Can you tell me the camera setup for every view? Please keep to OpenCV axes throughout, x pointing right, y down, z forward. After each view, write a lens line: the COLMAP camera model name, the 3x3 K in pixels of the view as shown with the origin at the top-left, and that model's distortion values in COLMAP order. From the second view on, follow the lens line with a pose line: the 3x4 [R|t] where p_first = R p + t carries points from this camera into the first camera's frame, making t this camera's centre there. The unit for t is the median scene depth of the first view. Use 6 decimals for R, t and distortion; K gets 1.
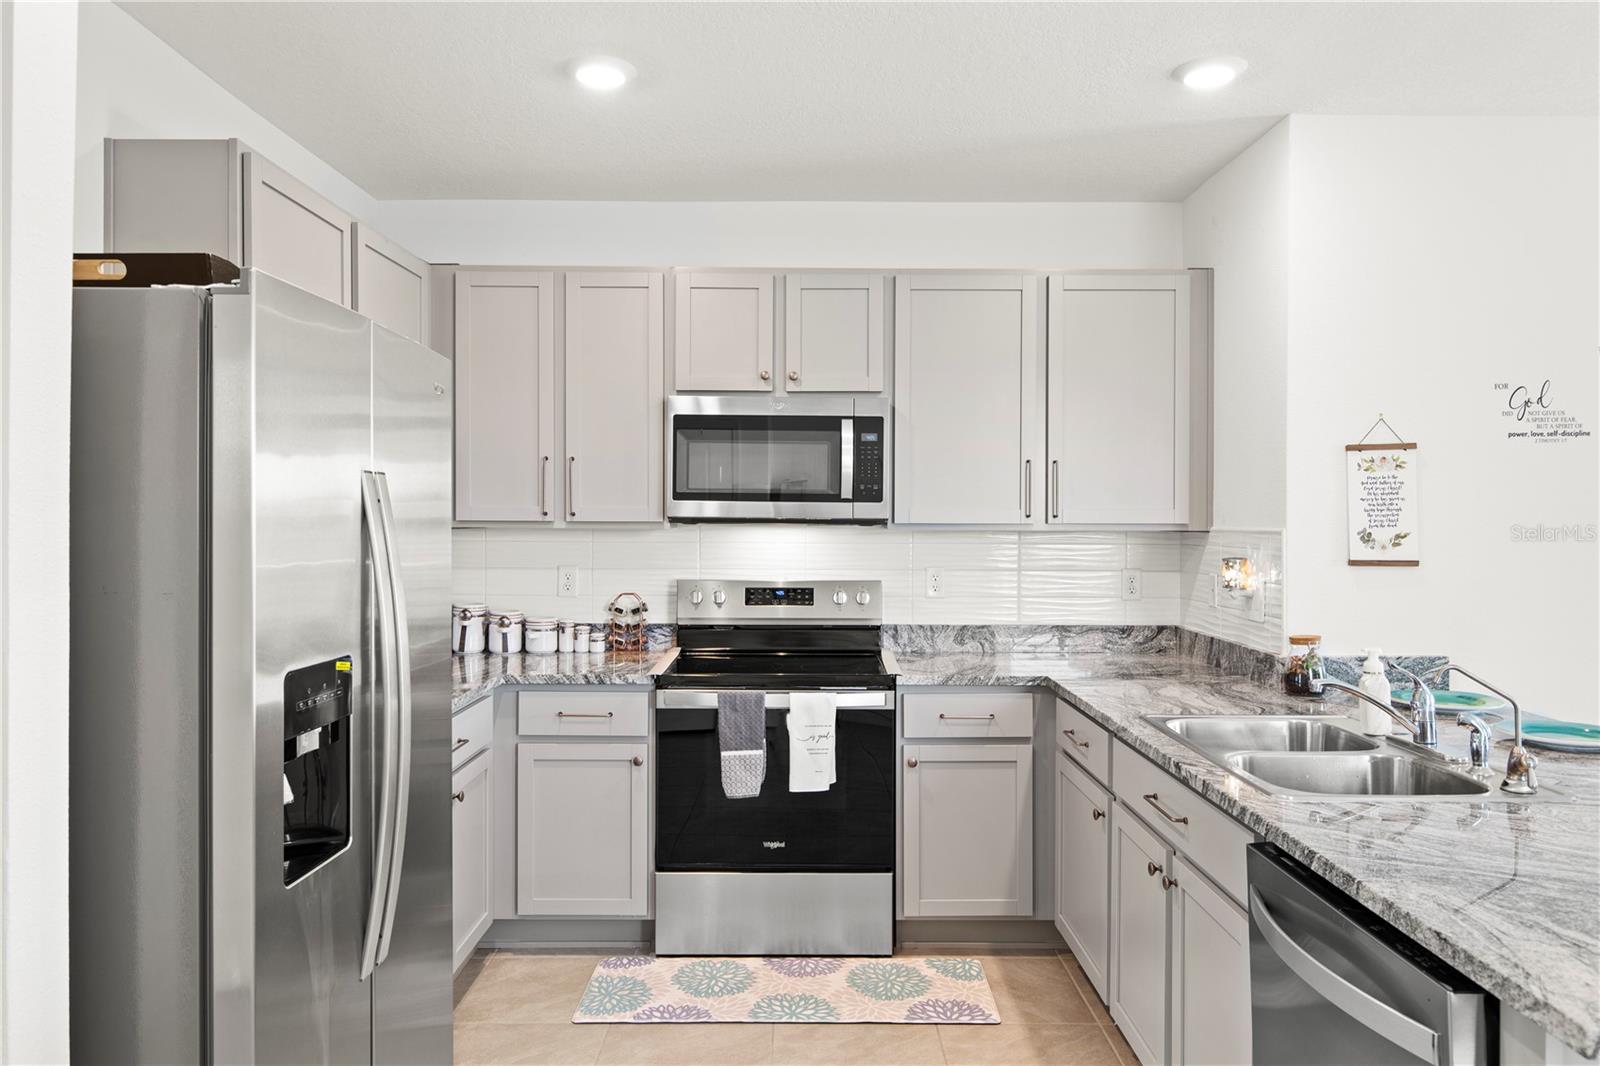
lens RADIAL K [[1104.5, 0, 809.2], [0, 1104.5, 523.1], [0, 0, 1]] dist [0.000945, -0.002005]
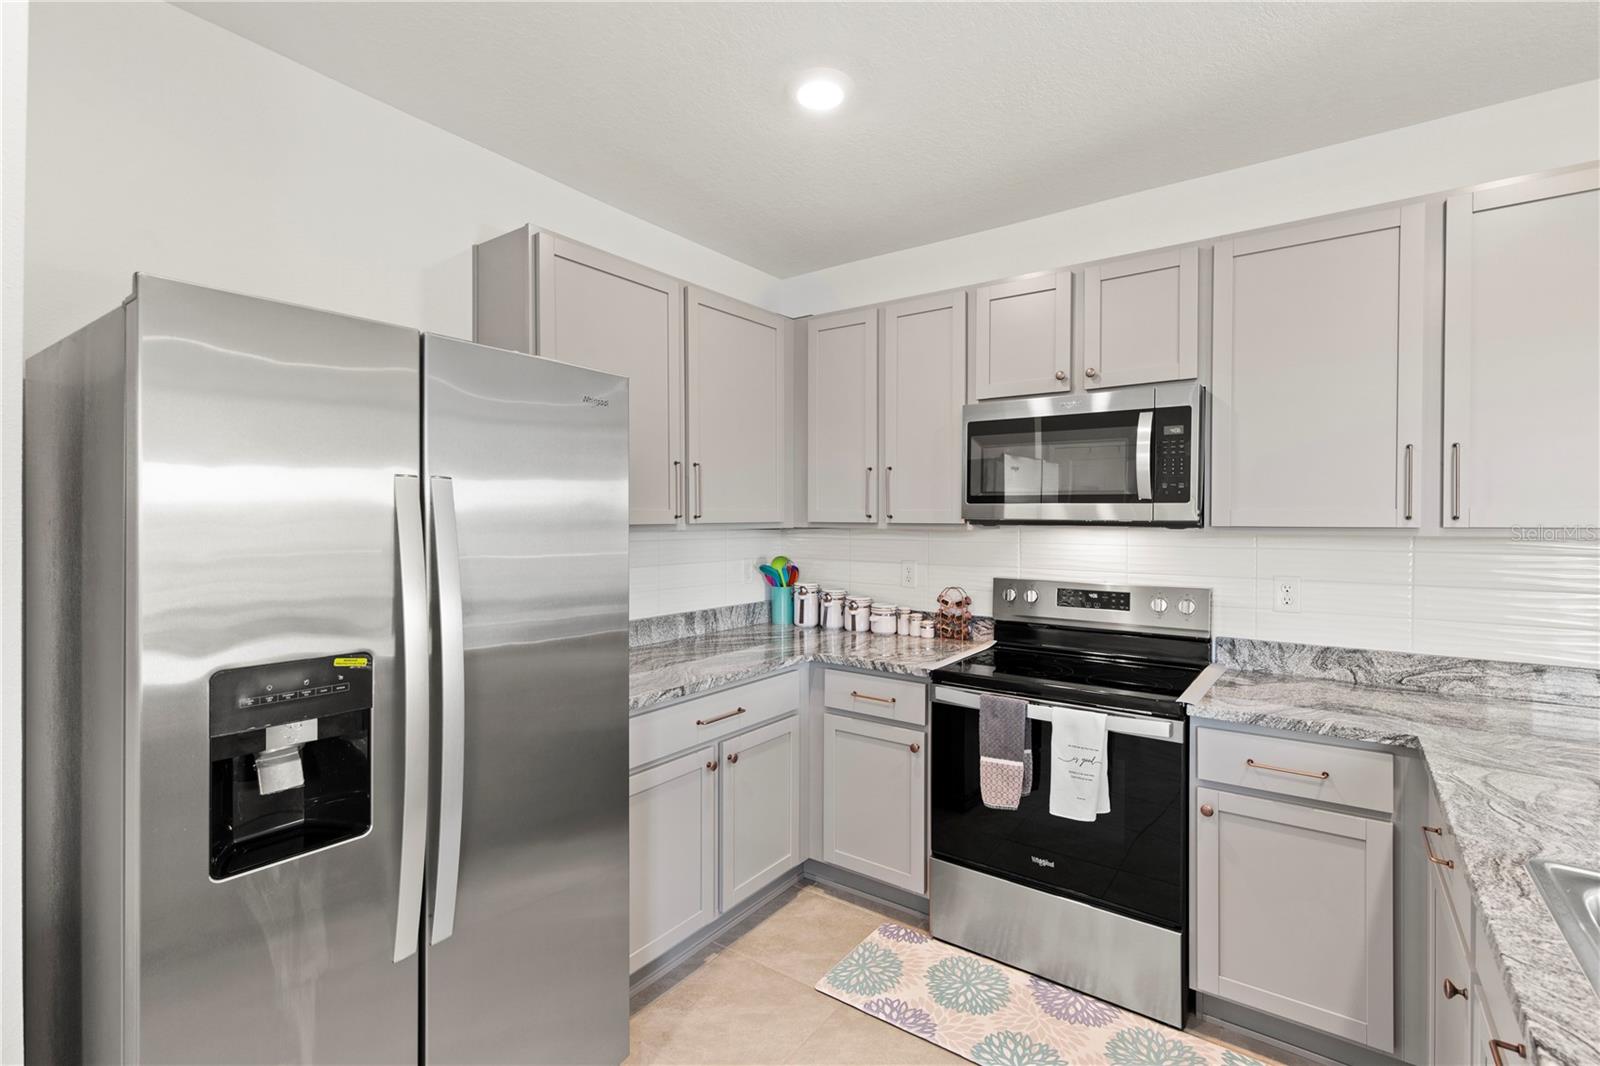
lens RADIAL K [[723.1, 0, 809.0], [0, 723.1, 523.1], [0, 0, 1]] dist [0.005307, -0.001539]
pose [[0.806708, 0.002847, -0.590943, 0.174225], [-0.003157, 0.999995, 0.000508, -0.001692], [0.590942, 0.001456, 0.806713, 0.373614]]
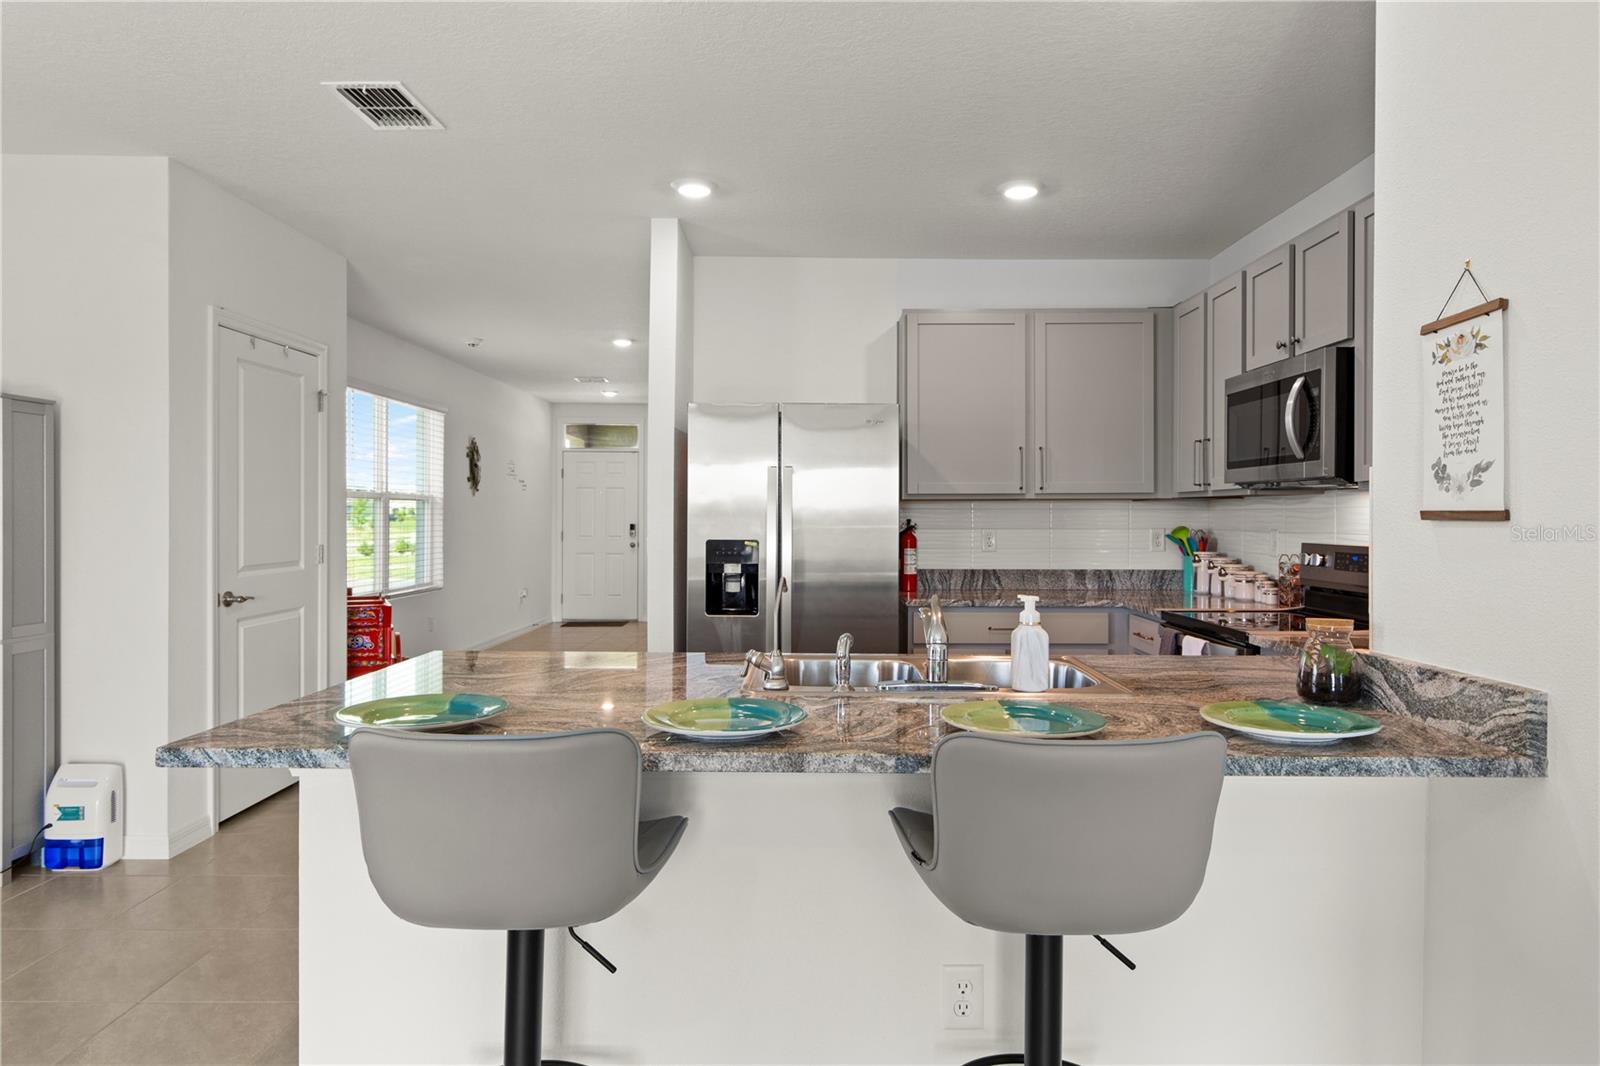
lens RADIAL K [[988.6, 0, 796.4], [0, 988.6, 526.4], [0, 0, 1]] dist [-0.000866, -0.002503]
pose [[-0.024216, 0.005470, -0.999692, 0.978296], [-0.008096, 0.999951, 0.005667, 0.039055], [0.999674, 0.008230, -0.024170, 0.612184]]
